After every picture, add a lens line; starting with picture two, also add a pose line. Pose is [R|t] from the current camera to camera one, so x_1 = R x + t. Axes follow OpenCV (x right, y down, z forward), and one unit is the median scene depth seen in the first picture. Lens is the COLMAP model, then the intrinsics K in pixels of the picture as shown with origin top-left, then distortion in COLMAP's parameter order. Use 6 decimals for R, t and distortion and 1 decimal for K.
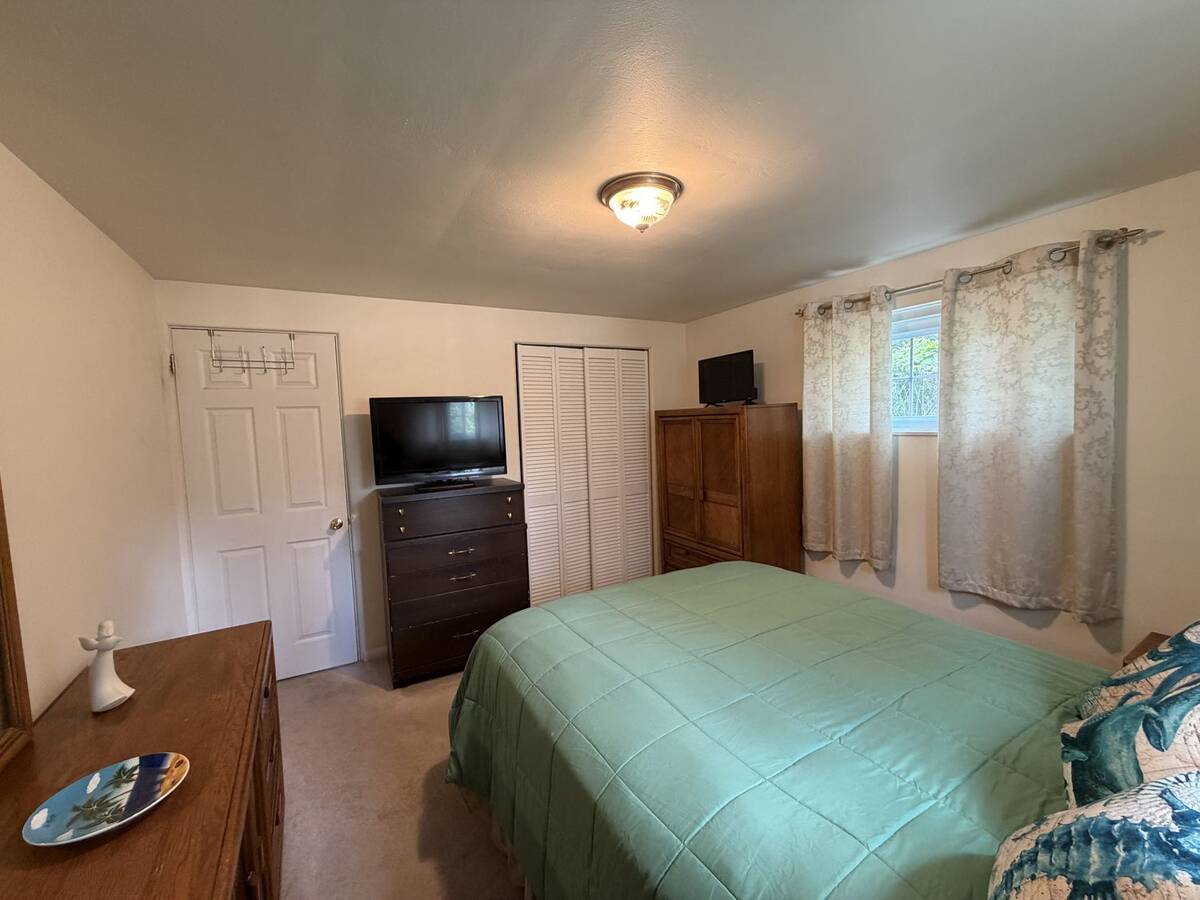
lens RADIAL K [[477.6, 0, 594.6], [0, 477.6, 451.3], [0, 0, 1]] dist [0.013327, -0.007325]
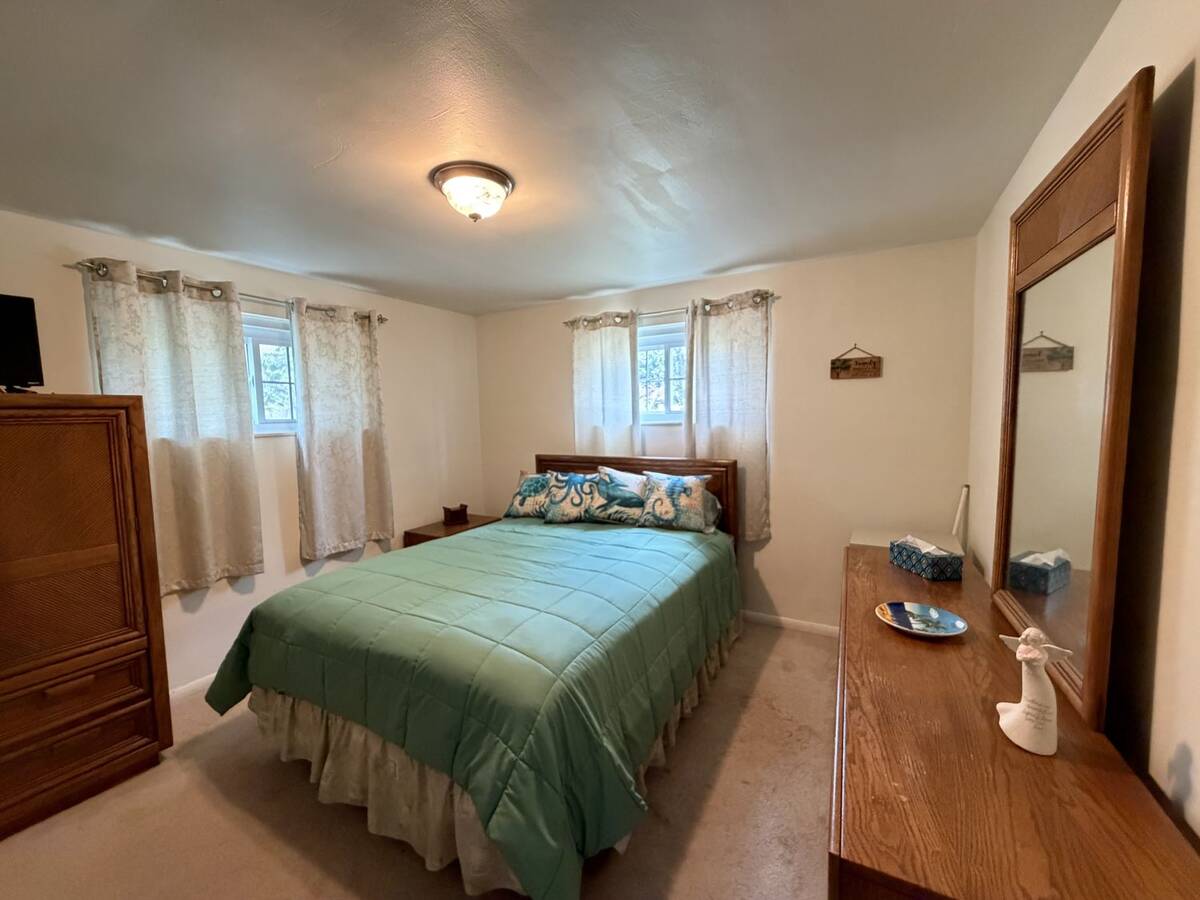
lens RADIAL K [[477.6, 0, 594.6], [0, 477.6, 451.3], [0, 0, 1]] dist [0.013327, -0.007325]
pose [[-0.518732, -0.032545, 0.854317, -0.744703], [0.091616, 0.991405, 0.093396, -0.040801], [-0.850014, 0.126716, -0.511292, 1.107155]]
